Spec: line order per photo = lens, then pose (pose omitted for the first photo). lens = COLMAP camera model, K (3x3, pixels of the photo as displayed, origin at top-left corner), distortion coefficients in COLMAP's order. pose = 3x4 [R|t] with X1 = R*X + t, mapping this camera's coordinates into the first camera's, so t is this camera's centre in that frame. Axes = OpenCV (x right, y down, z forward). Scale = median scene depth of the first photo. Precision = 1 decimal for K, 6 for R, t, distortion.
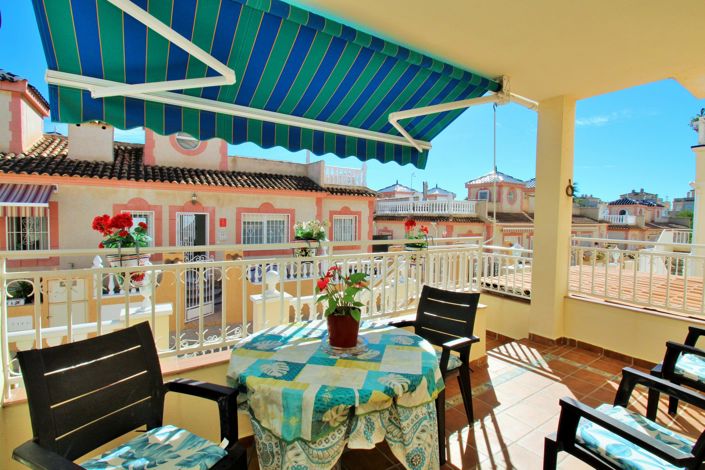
lens RADIAL K [[333.1, 0, 353.7], [0, 333.1, 227.0], [0, 0, 1]] dist [-0.000162, -0.000123]
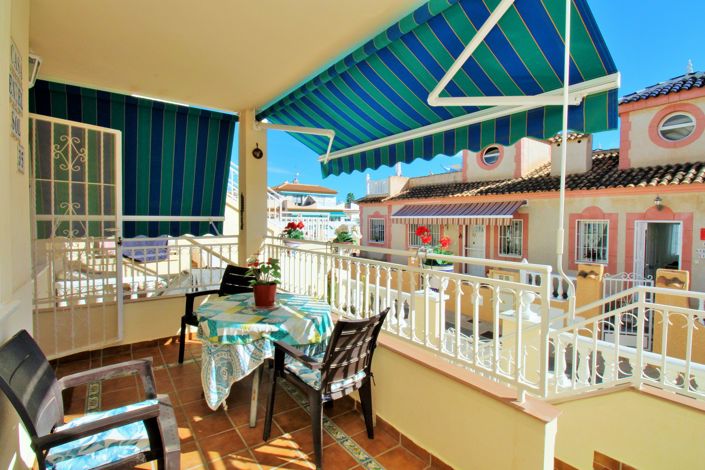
lens RADIAL K [[333.1, 0, 353.7], [0, 333.1, 227.0], [0, 0, 1]] dist [-0.000162, -0.000123]
pose [[0.078024, 0.005938, -0.996934, 0.251778], [-0.035656, 0.999359, 0.003162, -0.004709], [0.996314, 0.035300, 0.078186, 0.211879]]
